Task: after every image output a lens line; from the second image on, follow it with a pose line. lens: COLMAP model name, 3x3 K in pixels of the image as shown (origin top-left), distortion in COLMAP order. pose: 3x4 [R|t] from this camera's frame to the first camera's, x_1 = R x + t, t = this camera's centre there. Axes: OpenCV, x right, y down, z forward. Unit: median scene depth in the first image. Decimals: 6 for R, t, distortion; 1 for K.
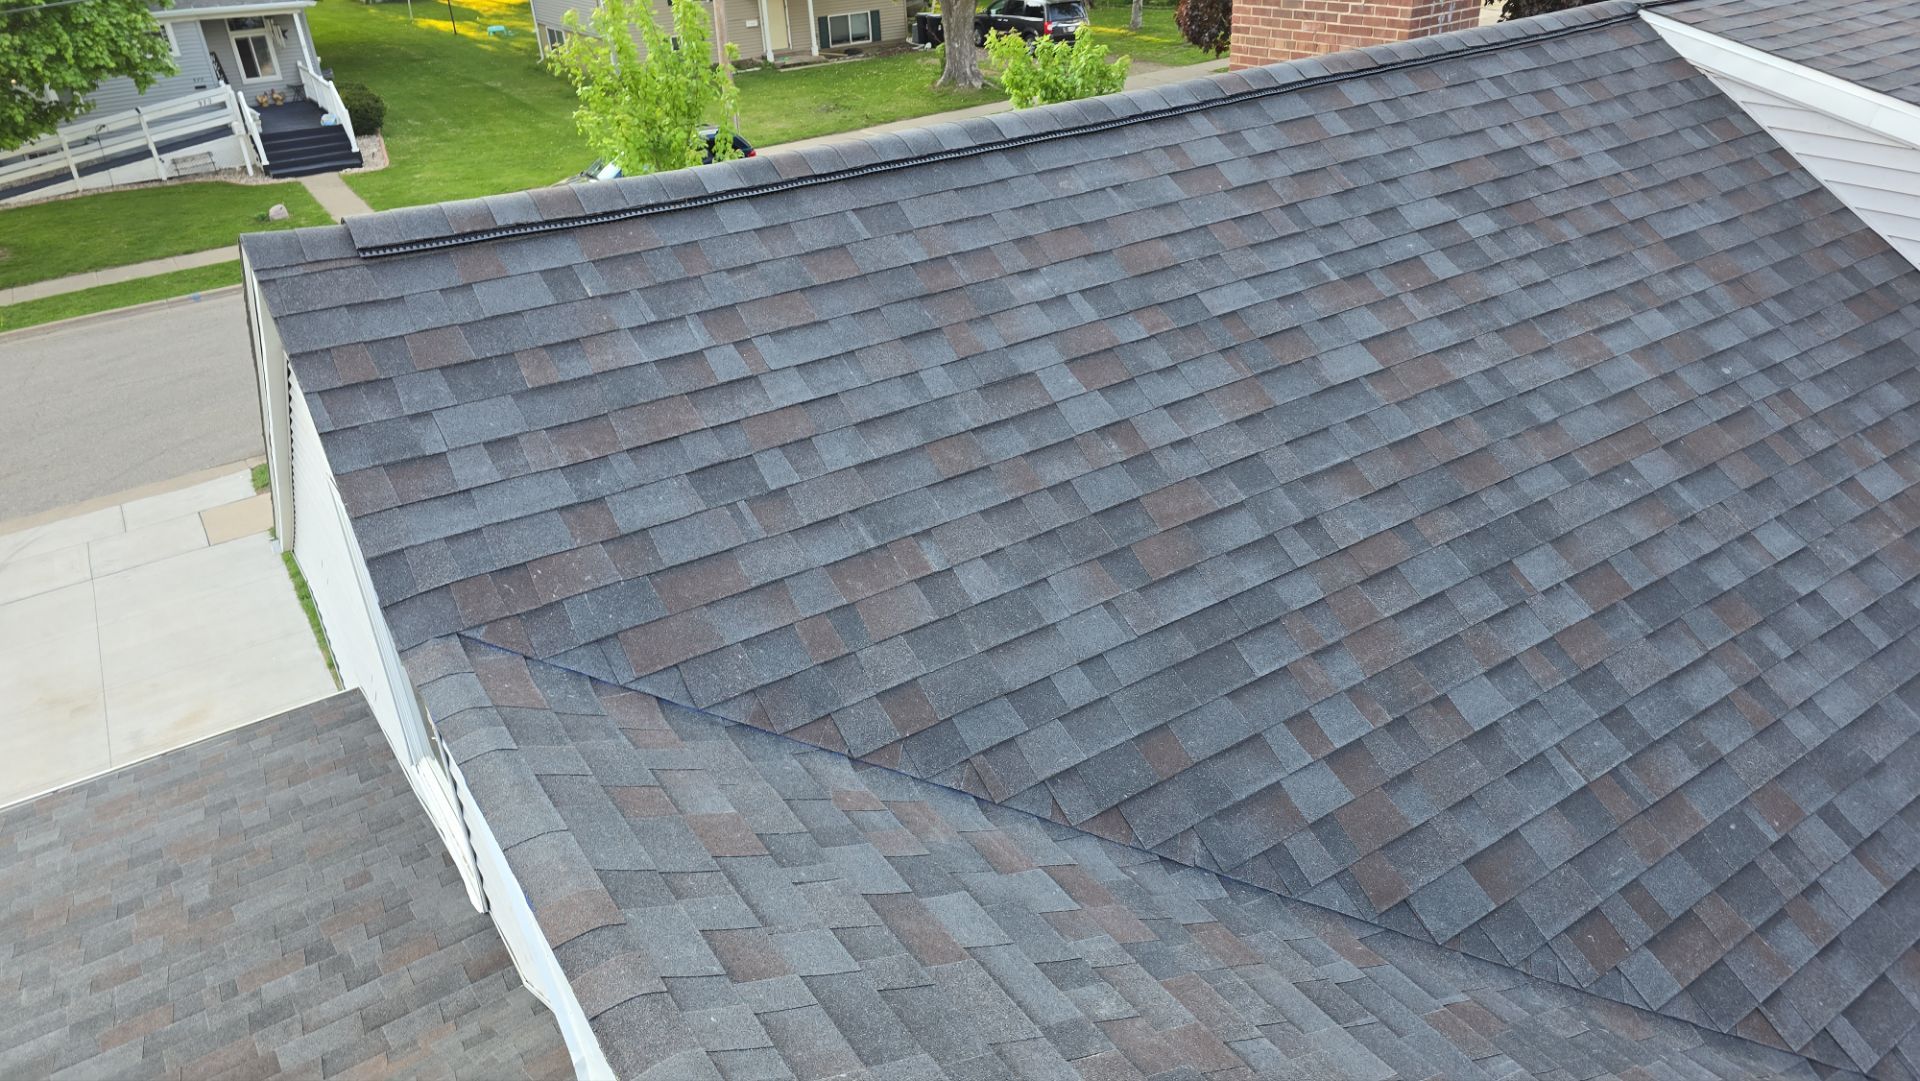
lens RADIAL K [[1280.5, 0, 955.0], [0, 1280.5, 542.1], [0, 0, 1]] dist [0.043039, -0.035169]
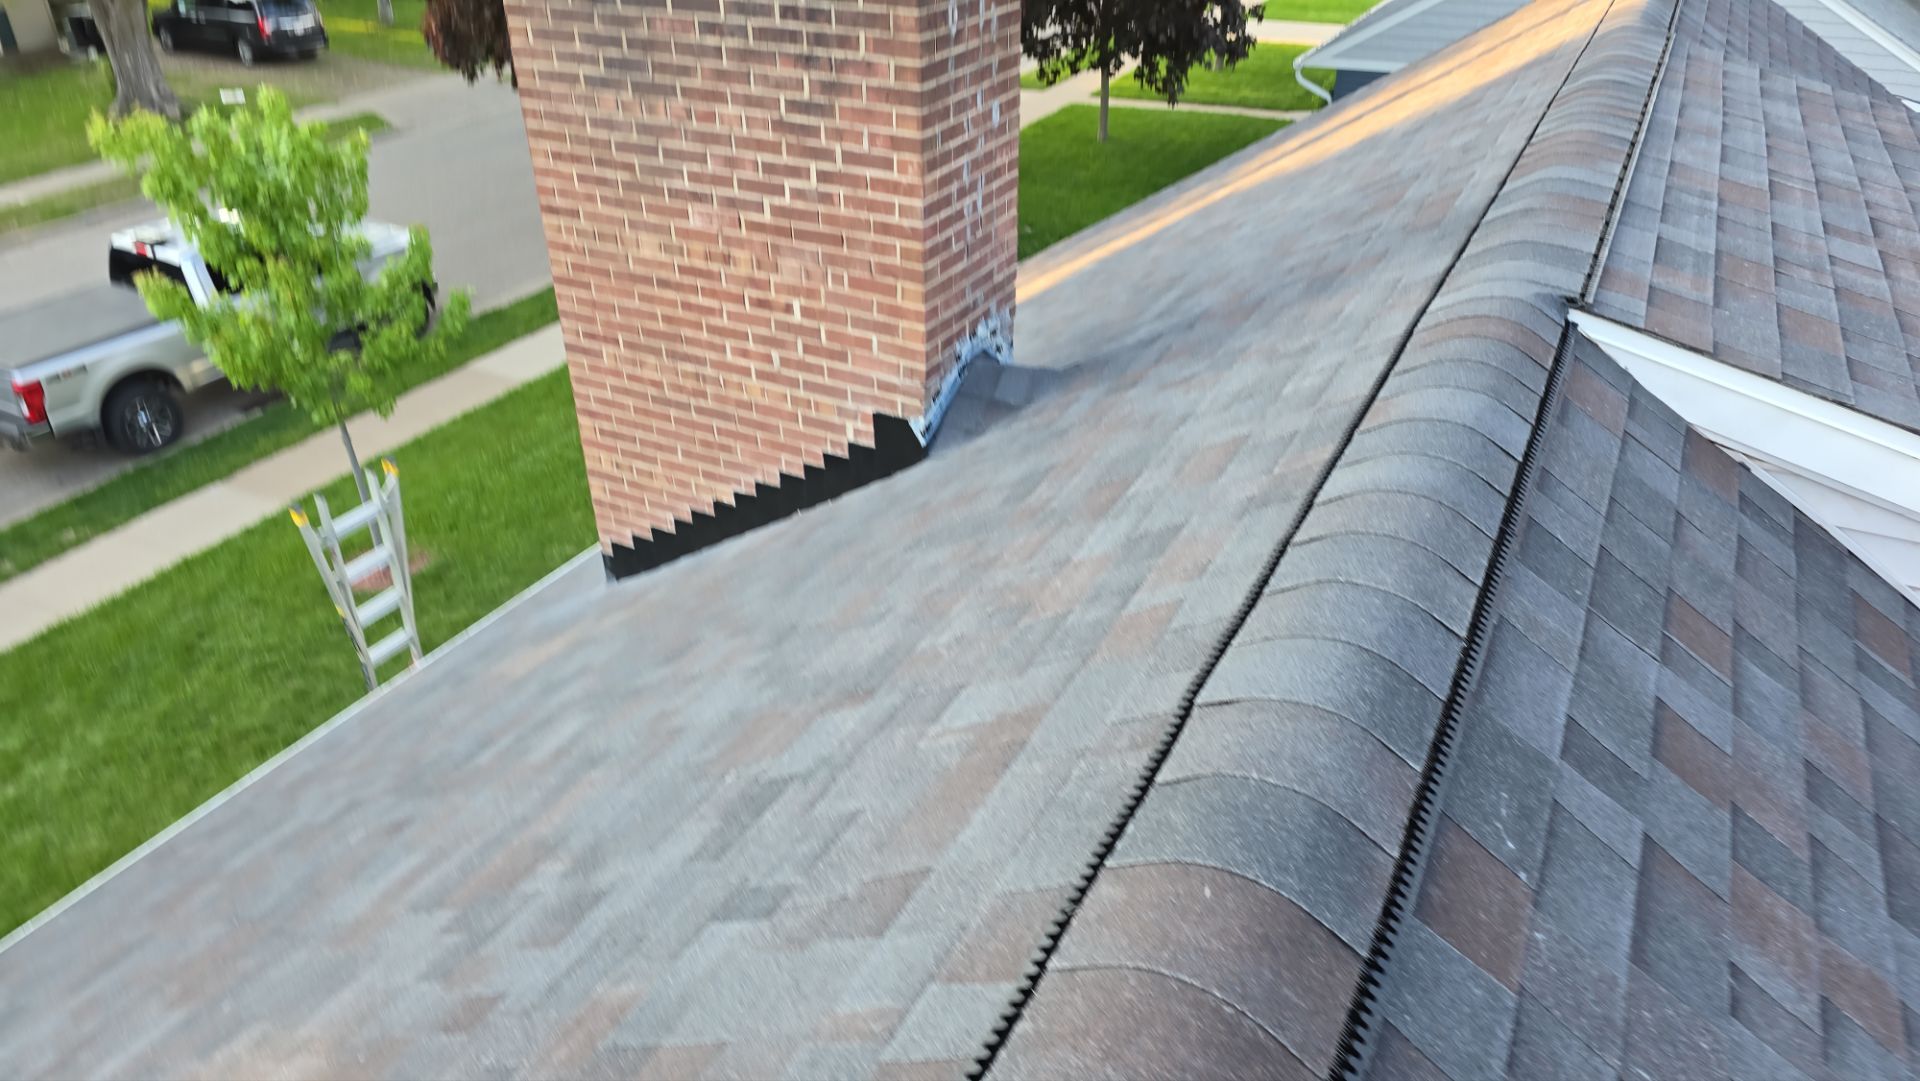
lens RADIAL K [[1279.1, 0, 964.7], [0, 1279.1, 546.6], [0, 0, 1]] dist [0.077450, -0.077443]
pose [[0.872331, -0.214766, 0.439219, 0.119550], [0.202118, 0.976407, 0.076010, -0.298650], [-0.445181, 0.022468, 0.895159, 0.526194]]
